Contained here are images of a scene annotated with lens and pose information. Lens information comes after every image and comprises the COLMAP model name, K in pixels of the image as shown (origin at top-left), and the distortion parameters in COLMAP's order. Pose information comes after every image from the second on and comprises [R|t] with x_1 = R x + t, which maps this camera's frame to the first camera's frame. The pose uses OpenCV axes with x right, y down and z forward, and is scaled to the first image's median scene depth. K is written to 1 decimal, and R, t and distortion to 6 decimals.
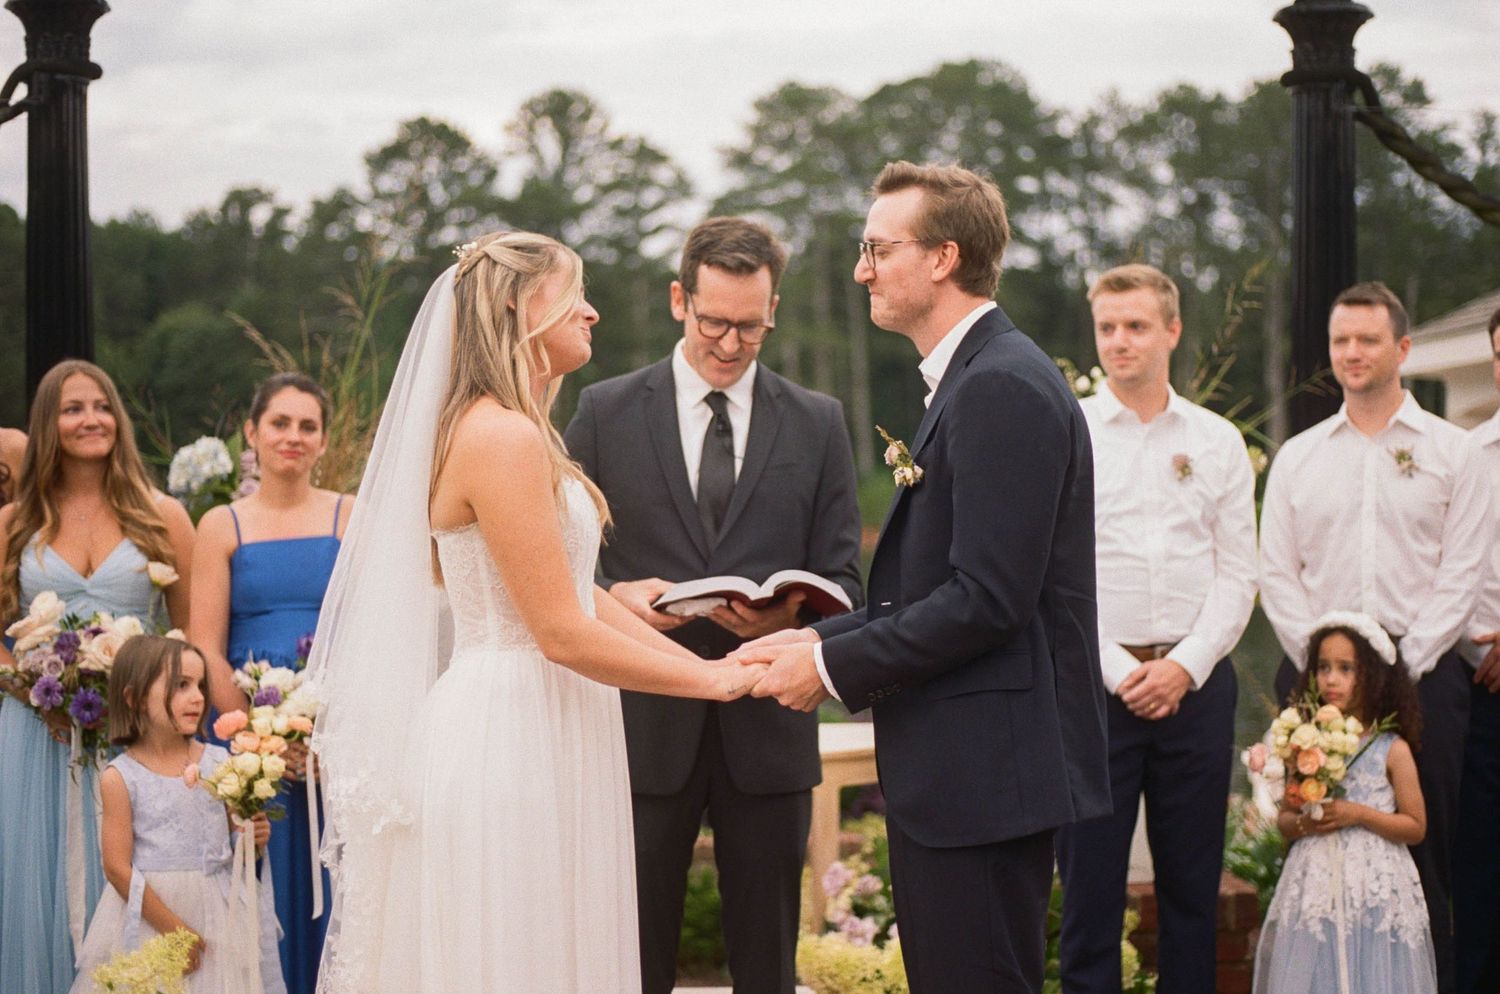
lens RADIAL K [[1765.5, 0, 750.0], [0, 1765.5, 497.0], [0, 0, 1]] dist [-0.083054, -0.020503]
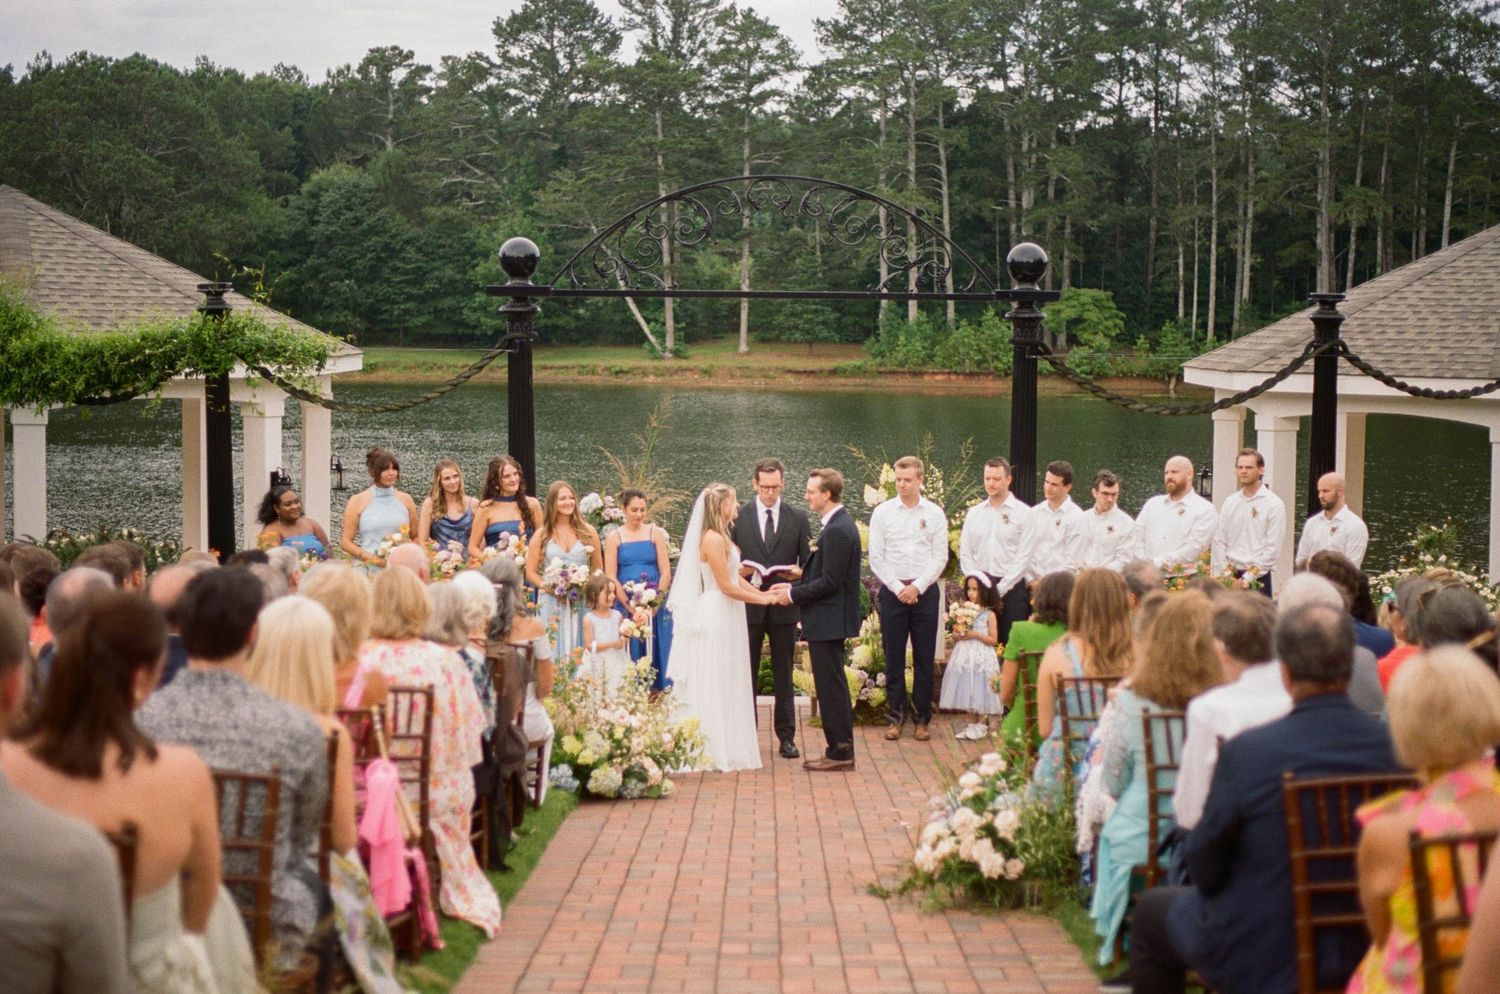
lens RADIAL K [[1765.5, 0, 750.0], [0, 1765.5, 497.0], [0, 0, 1]] dist [-0.083054, -0.020503]
pose [[0.998208, 0.012339, -0.058556, 0.007459], [-0.005967, 0.994159, 0.107762, -0.024472], [0.059543, -0.107219, 0.992451, -0.129616]]
